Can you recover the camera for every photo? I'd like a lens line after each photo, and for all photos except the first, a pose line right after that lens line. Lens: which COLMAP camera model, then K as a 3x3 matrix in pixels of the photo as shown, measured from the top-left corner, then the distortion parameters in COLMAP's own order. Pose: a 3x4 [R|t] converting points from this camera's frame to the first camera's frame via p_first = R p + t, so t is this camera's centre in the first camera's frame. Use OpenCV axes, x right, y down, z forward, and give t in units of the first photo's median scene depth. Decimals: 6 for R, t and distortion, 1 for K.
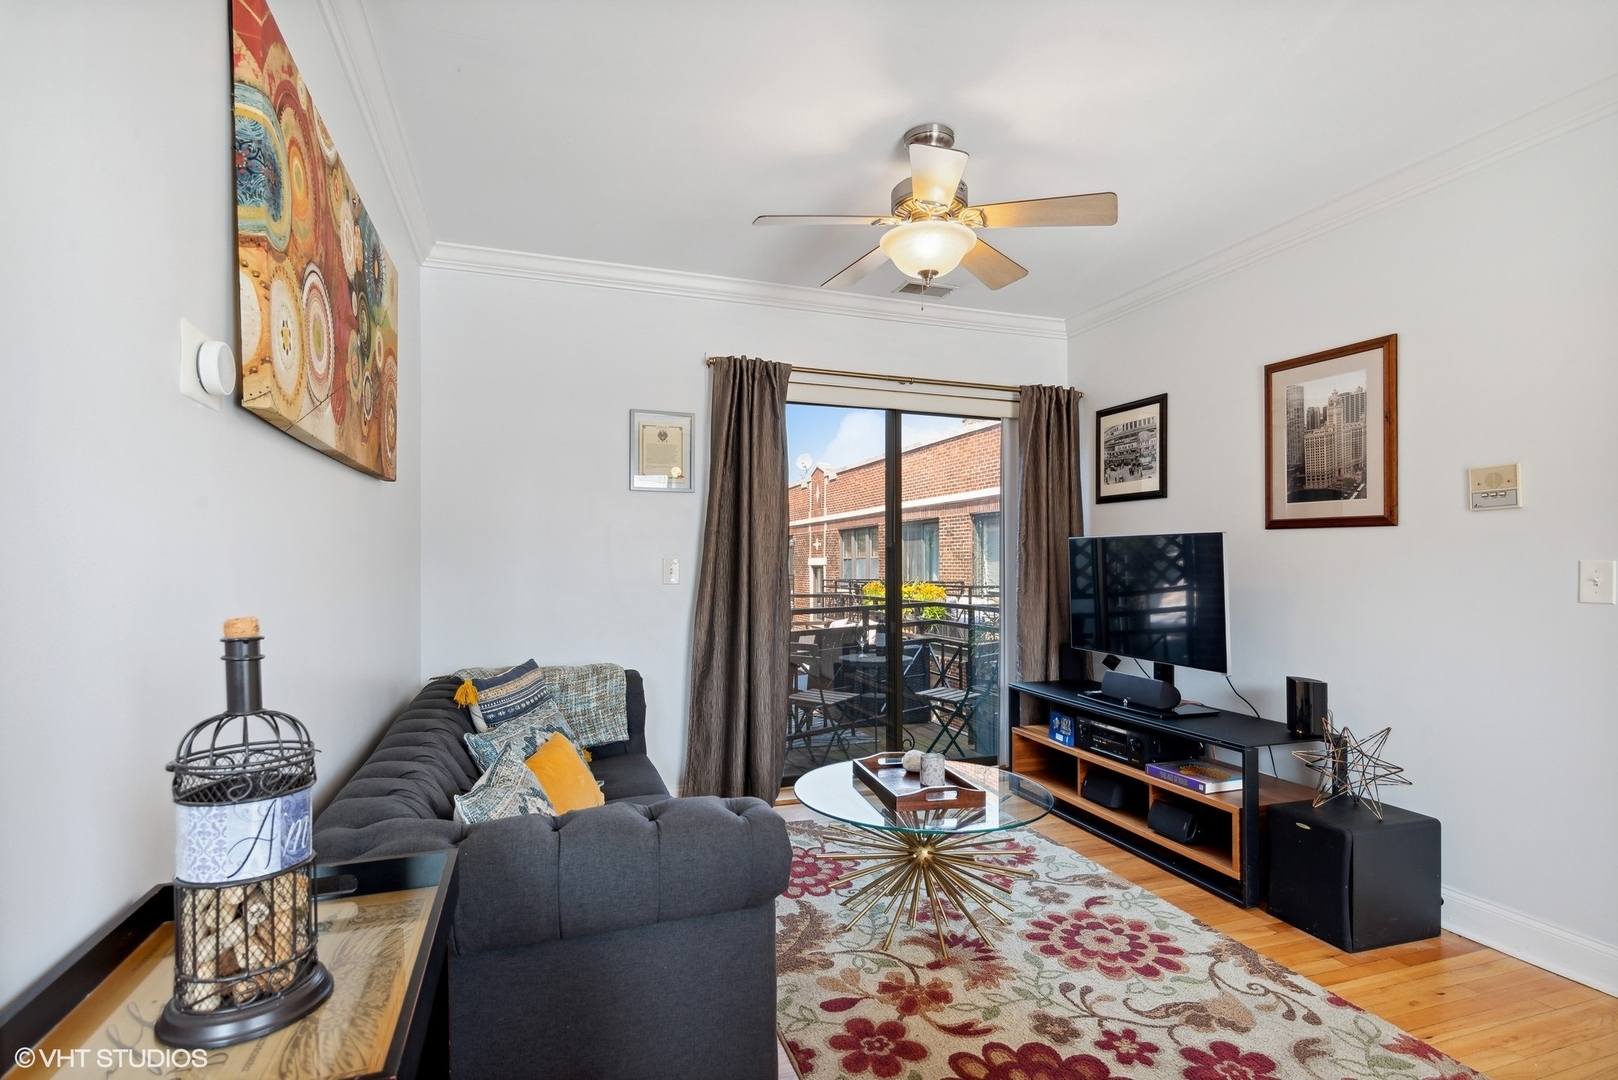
lens RADIAL K [[790.4, 0, 807.6], [0, 790.4, 556.6], [0, 0, 1]] dist [0.001400, 0.000168]
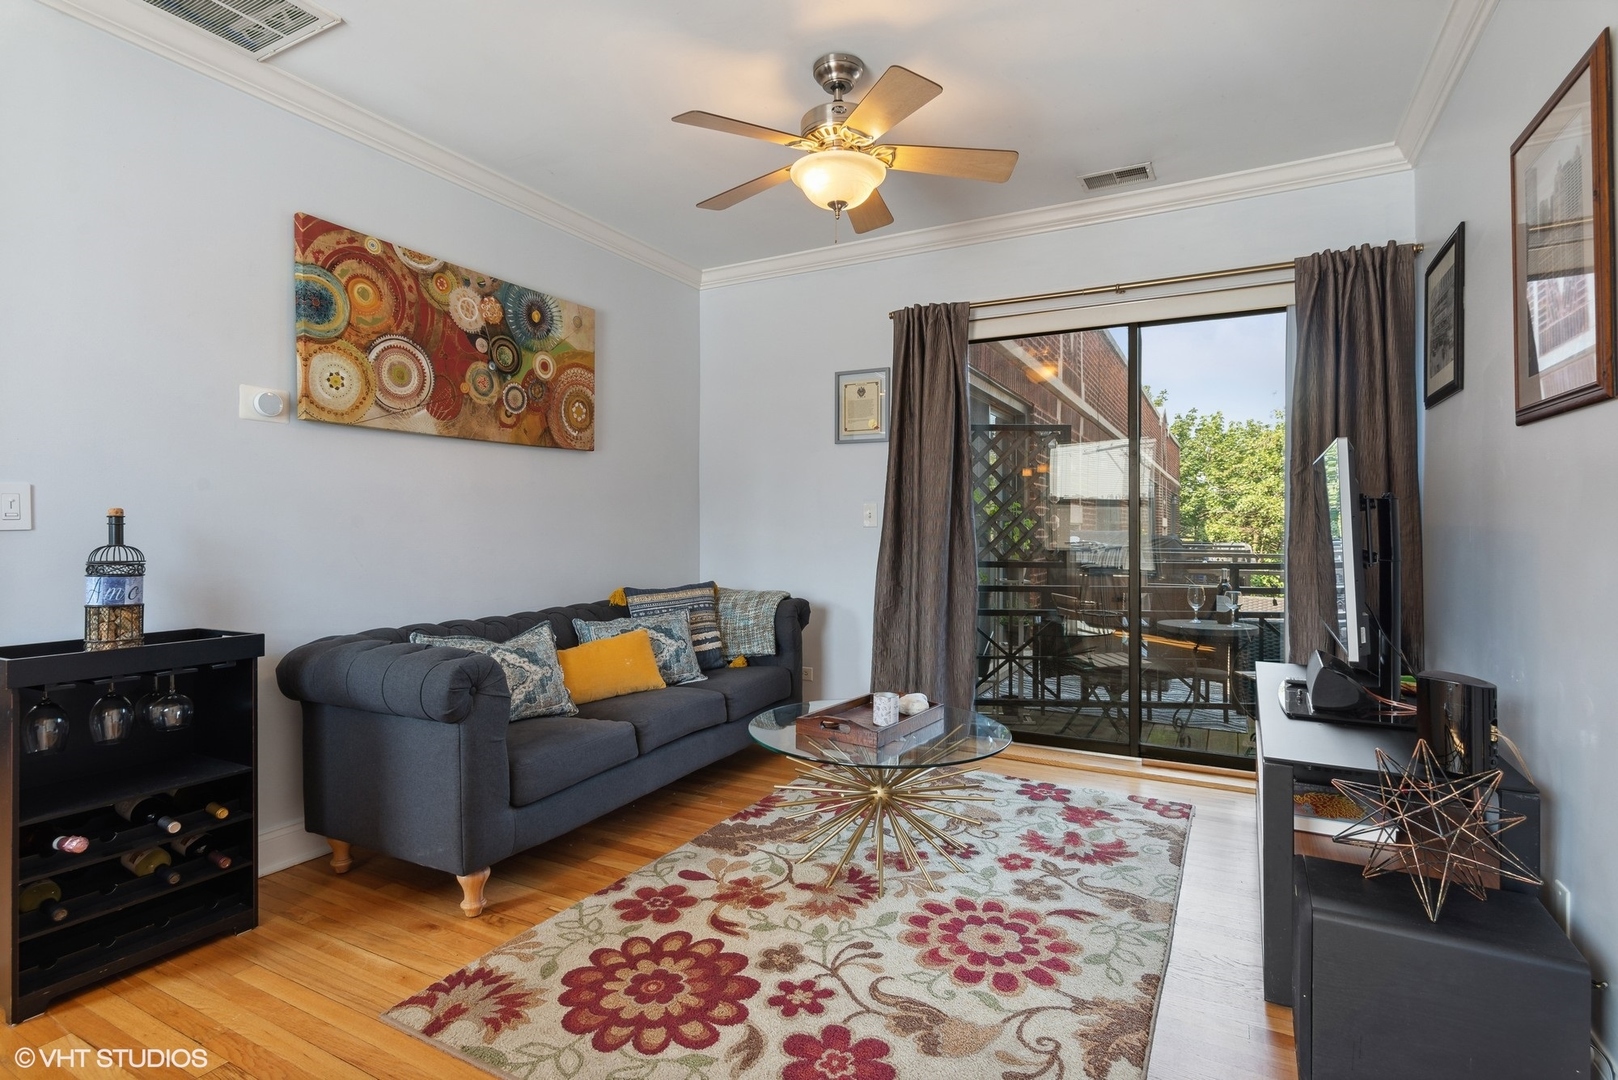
lens RADIAL K [[795.2, 0, 809.1], [0, 795.2, 526.5], [0, 0, 1]] dist [0.001674, 0.000307]
pose [[0.676395, -0.001316, -0.736538, 0.889815], [0.004987, 0.999984, 0.002793, 0.046929], [0.736523, -0.005562, 0.676390, 0.299221]]
